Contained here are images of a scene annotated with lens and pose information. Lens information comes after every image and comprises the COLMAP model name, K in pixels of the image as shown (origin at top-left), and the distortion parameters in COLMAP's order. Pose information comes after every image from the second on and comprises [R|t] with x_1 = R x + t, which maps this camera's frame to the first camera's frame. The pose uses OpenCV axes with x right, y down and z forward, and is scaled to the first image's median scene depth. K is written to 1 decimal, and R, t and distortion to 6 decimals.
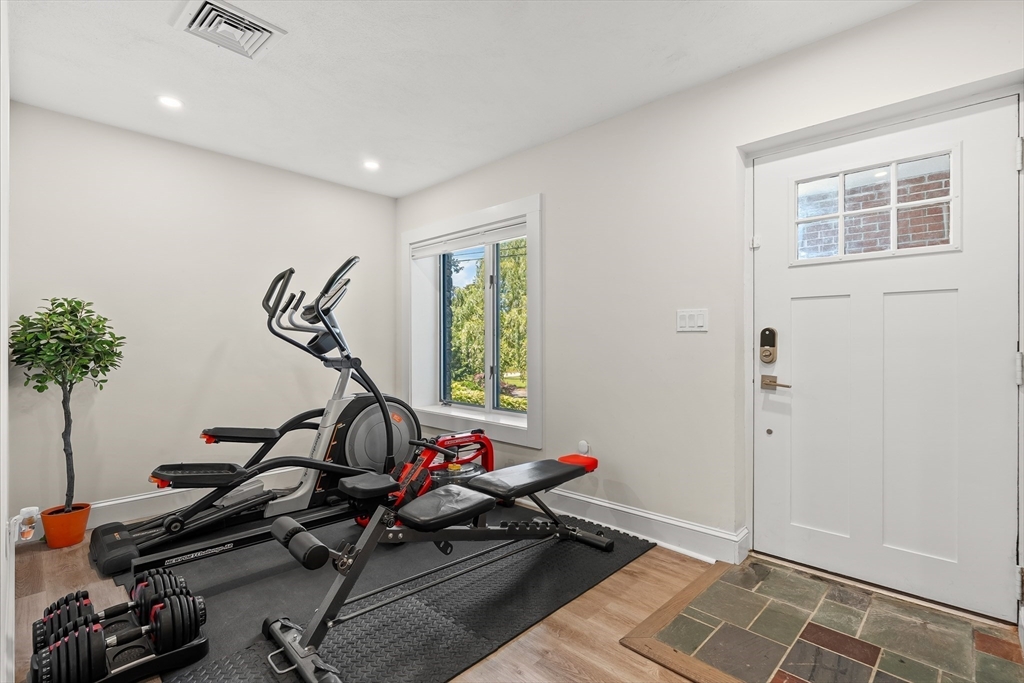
lens RADIAL K [[466.4, 0, 512.0], [0, 466.4, 341.5], [0, 0, 1]] dist [-0.001547, 0.000106]
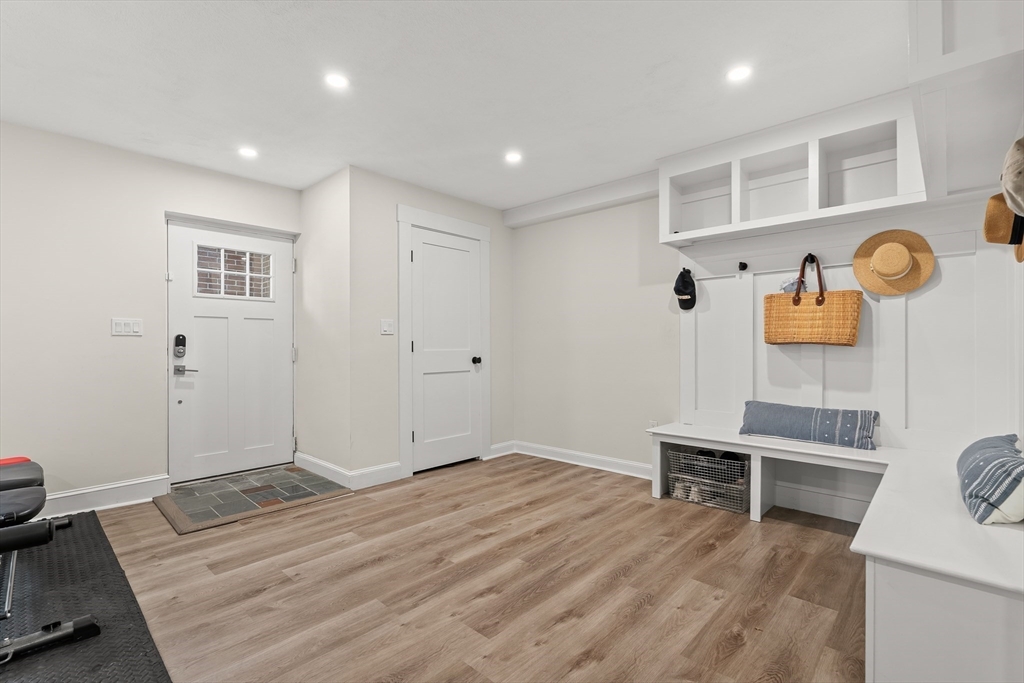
lens RADIAL K [[466.4, 0, 512.0], [0, 466.4, 341.5], [0, 0, 1]] dist [-0.001547, 0.000106]
pose [[-0.000478, 0.001474, 0.999999, -0.987589], [-0.006213, 0.999980, -0.001477, -0.009627], [-0.999981, -0.006214, -0.000468, -0.088555]]
